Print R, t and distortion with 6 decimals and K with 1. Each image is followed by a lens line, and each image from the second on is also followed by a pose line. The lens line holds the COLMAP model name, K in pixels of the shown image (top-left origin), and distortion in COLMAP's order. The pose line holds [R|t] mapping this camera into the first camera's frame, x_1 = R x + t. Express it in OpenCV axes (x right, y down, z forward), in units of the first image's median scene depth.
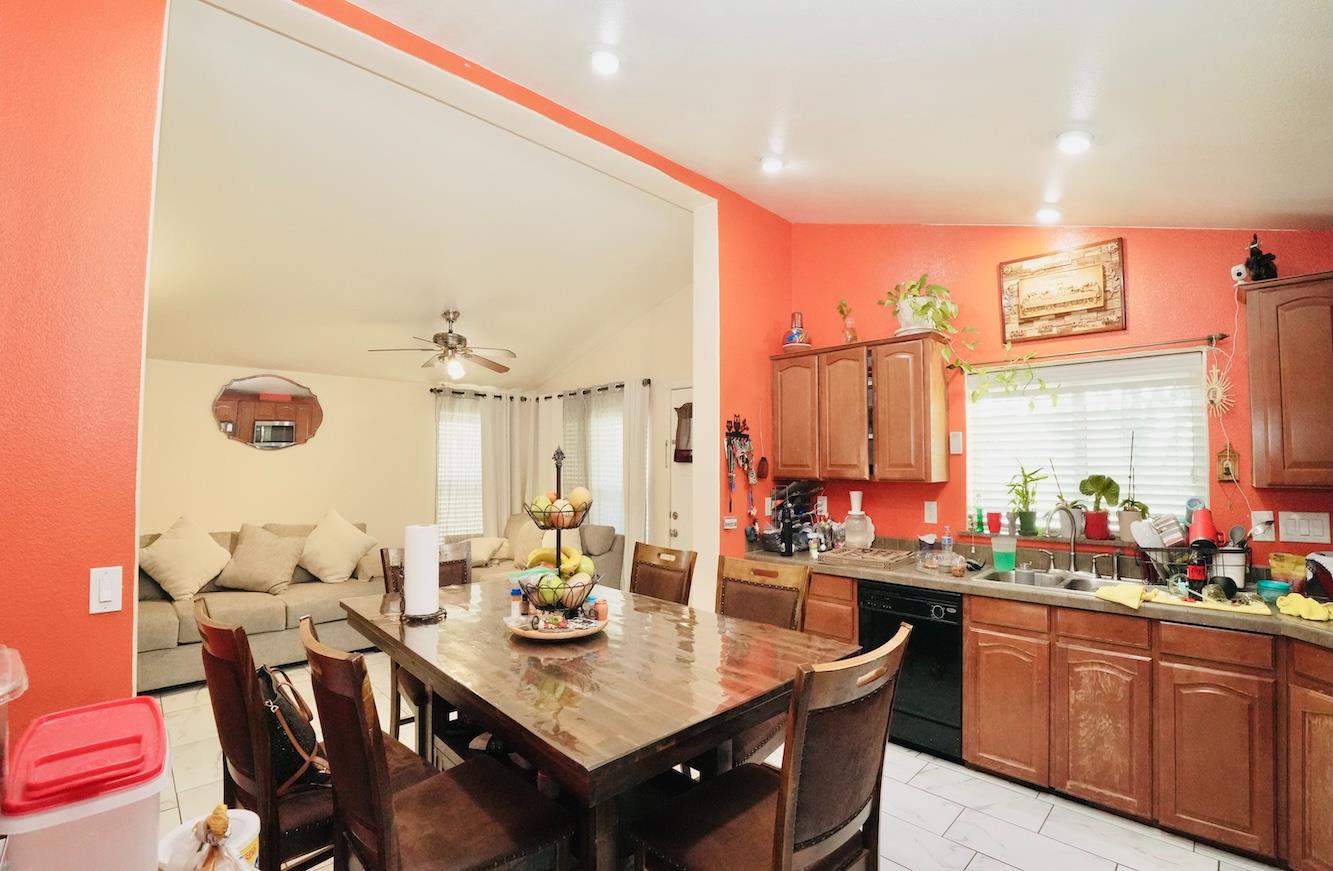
lens RADIAL K [[577.7, 0, 666.5], [0, 577.7, 435.5], [0, 0, 1]] dist [-0.038602, 0.000479]
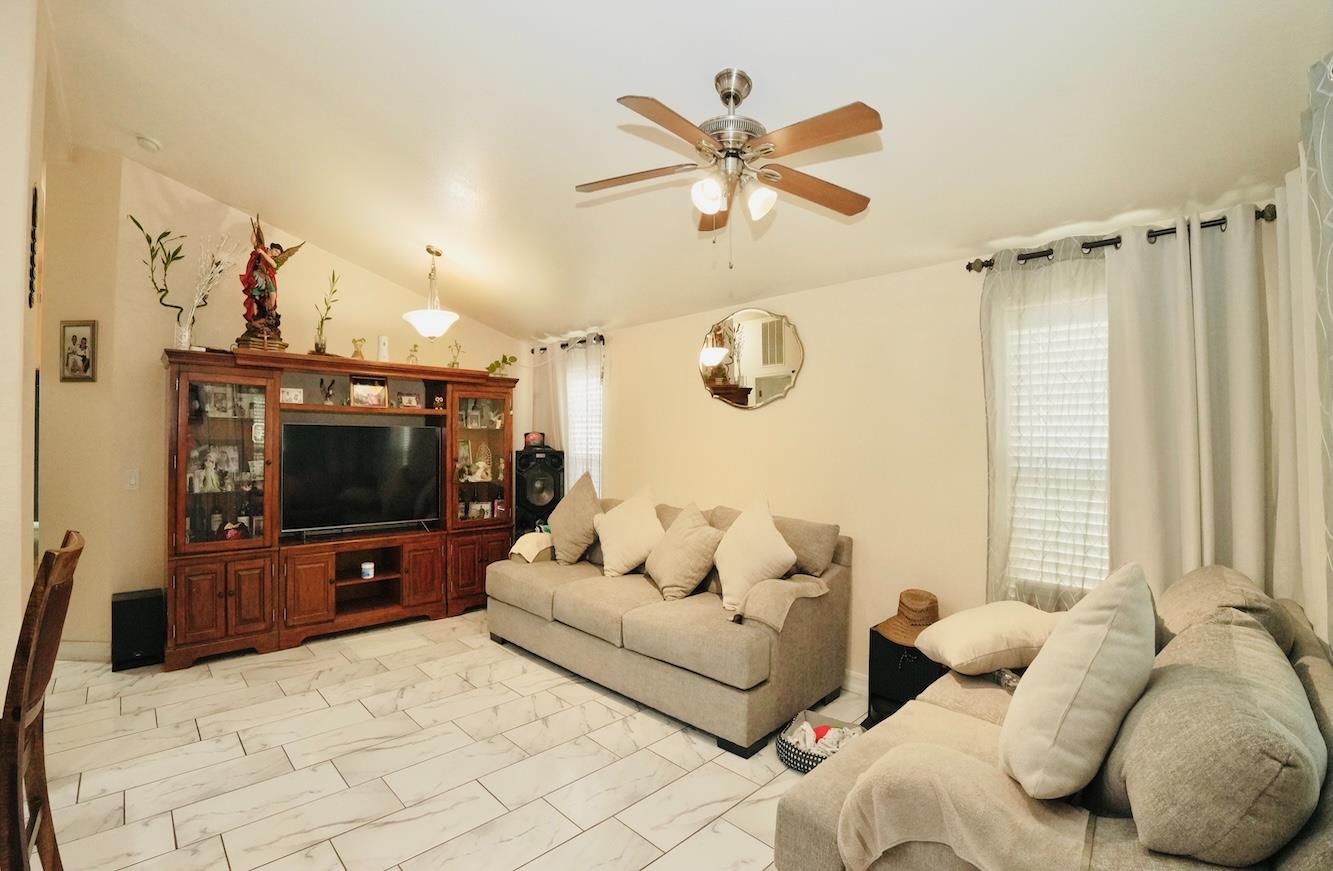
lens RADIAL K [[577.7, 0, 666.5], [0, 577.7, 435.5], [0, 0, 1]] dist [-0.038602, 0.000479]
pose [[0.024808, -0.001576, -0.999691, 0.066326], [0.056522, 0.998401, -0.000172, 0.057575], [0.998093, -0.056500, 0.024858, 0.929080]]
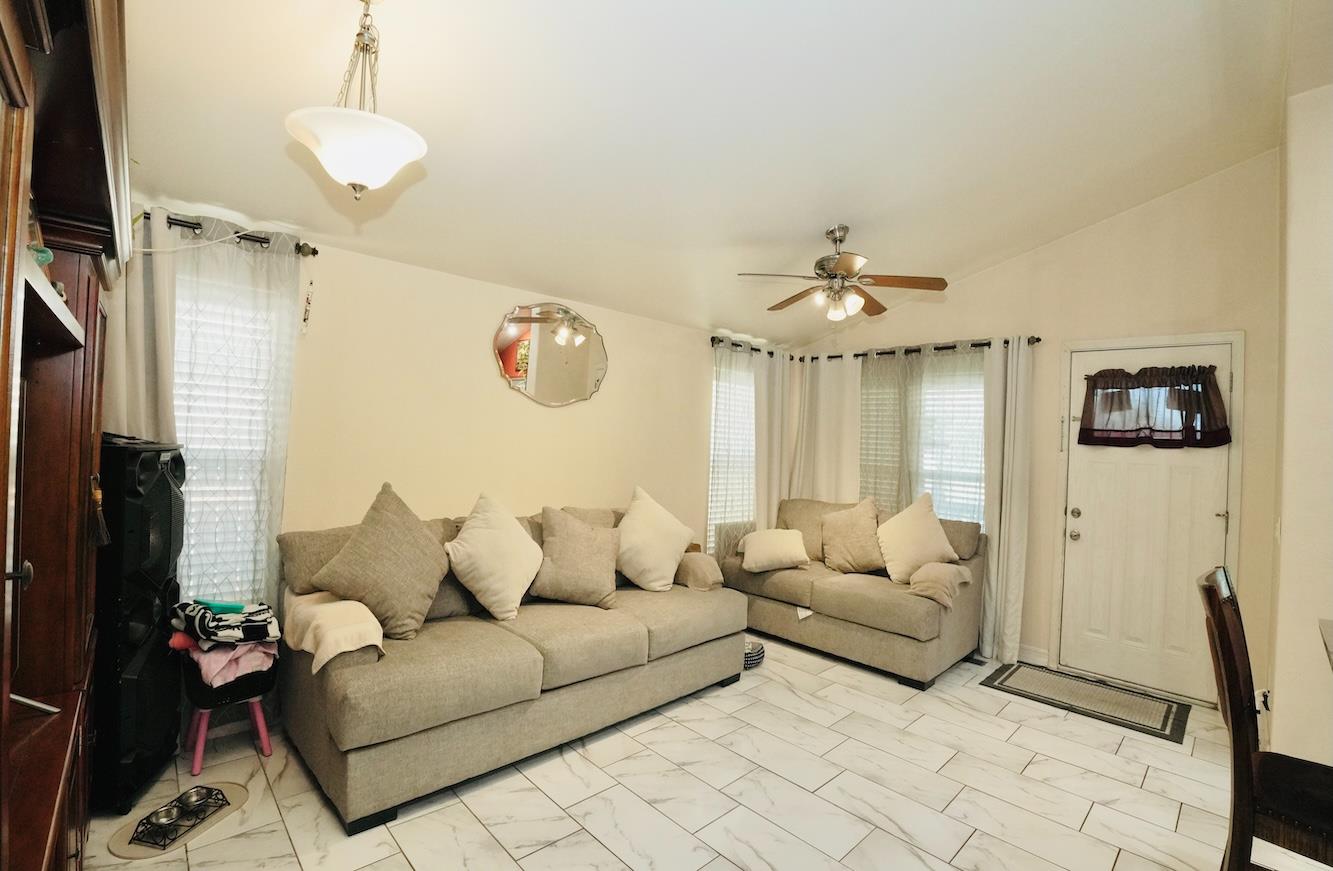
lens RADIAL K [[573.3, 0, 666.5], [0, 573.3, 435.5], [0, 0, 1]] dist [-0.058448, 0.000223]
pose [[0.999117, 0.041928, -0.002742, -0.591287], [-0.041782, 0.998296, 0.040739, 0.028550], [0.004446, -0.040588, 0.999166, 0.273023]]
